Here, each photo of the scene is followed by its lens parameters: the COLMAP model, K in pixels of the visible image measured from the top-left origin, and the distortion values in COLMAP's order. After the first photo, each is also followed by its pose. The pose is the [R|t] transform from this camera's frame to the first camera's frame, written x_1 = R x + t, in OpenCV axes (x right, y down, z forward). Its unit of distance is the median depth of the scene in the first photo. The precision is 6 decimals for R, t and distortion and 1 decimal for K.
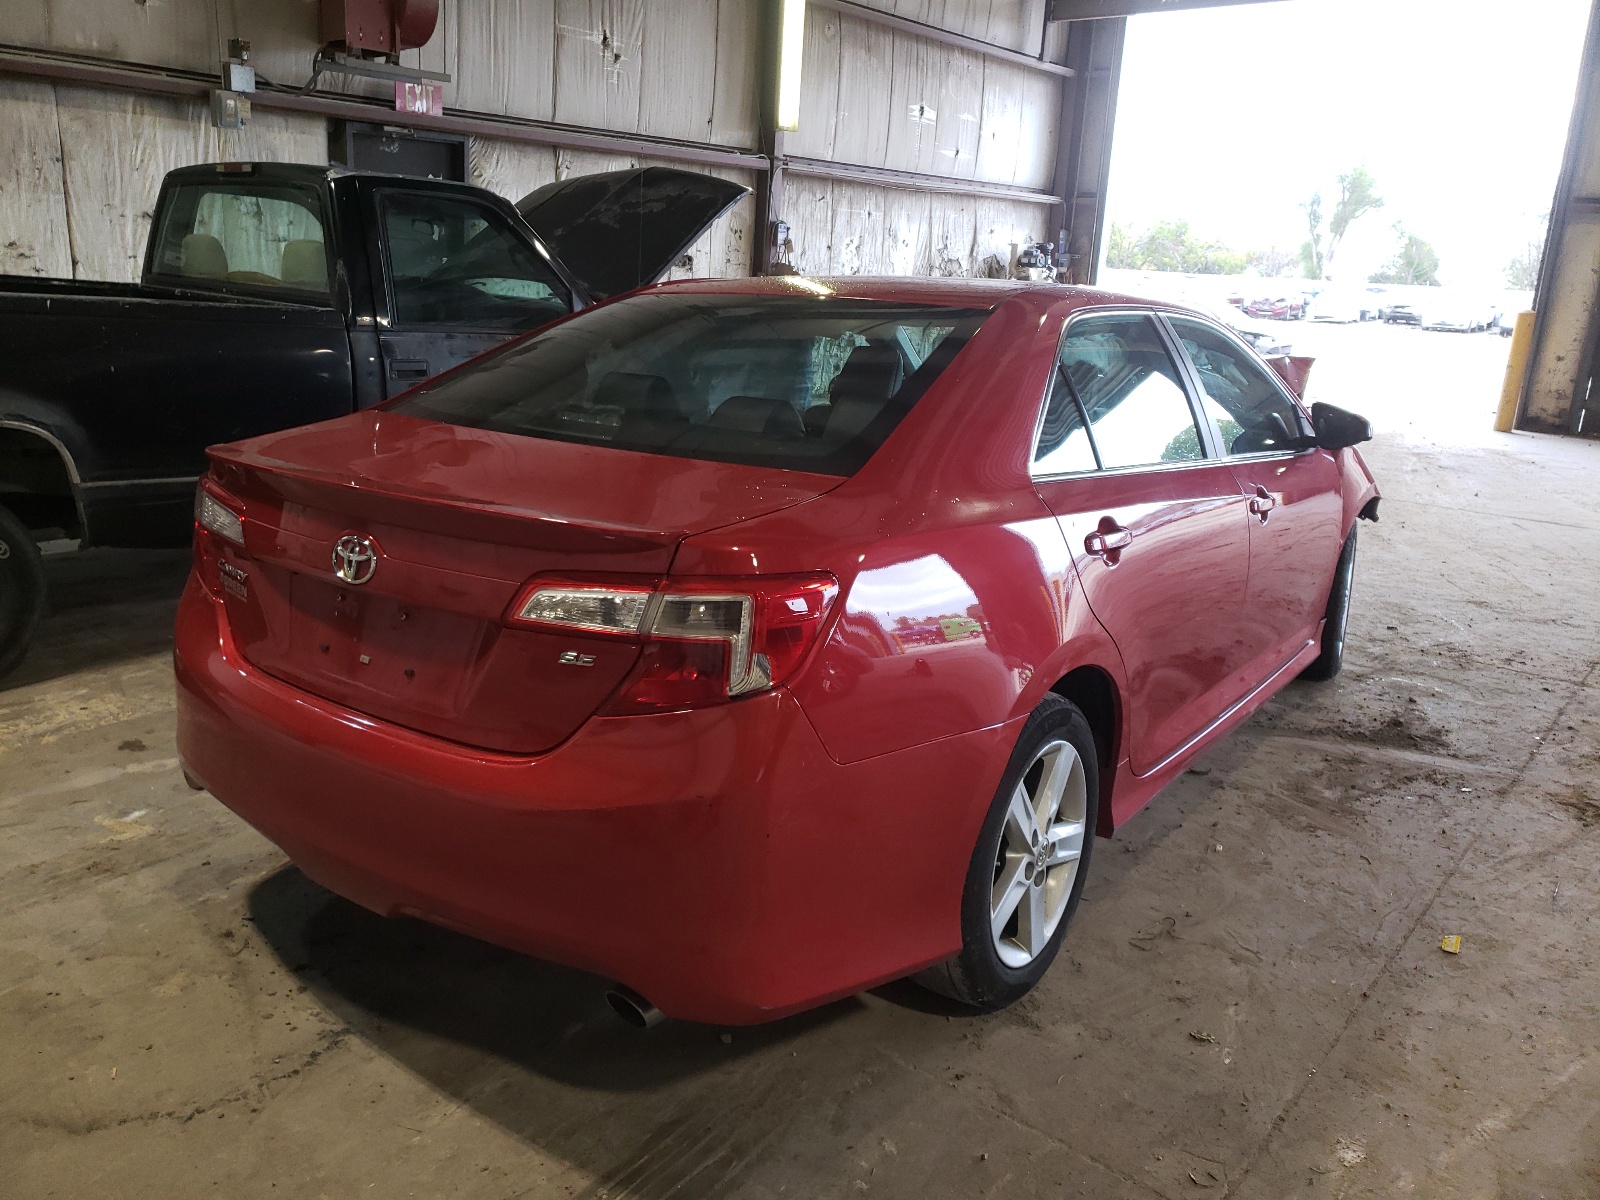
lens RADIAL K [[1279.4, 0, 766.8], [0, 1279.4, 603.2], [0, 0, 1]] dist [0.006615, 0.013991]
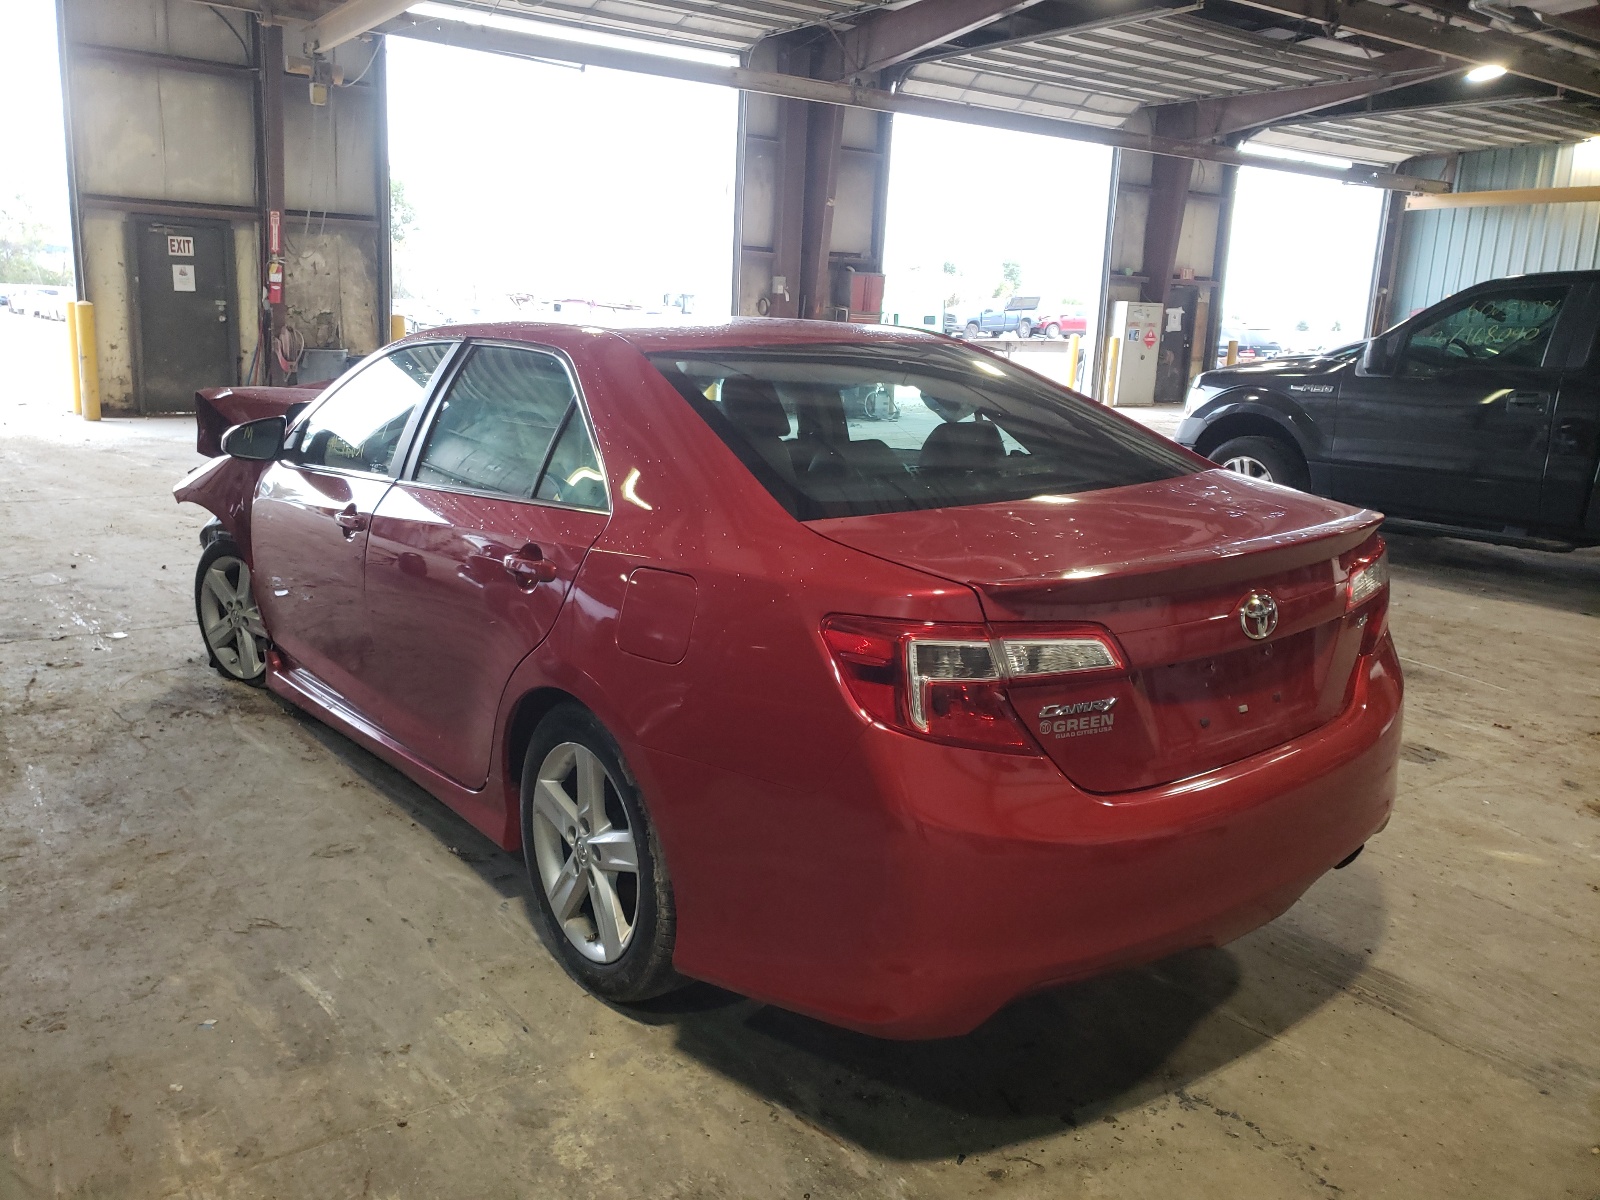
lens RADIAL K [[1267.6, 0, 794.0], [0, 1267.6, 593.3], [0, 0, 1]] dist [0.013669, 0.009876]
pose [[0.241208, -0.247166, 0.938471, -1.113309], [0.230731, 0.953901, 0.191927, -0.274983], [-0.942646, 0.170240, 0.287117, 0.827238]]
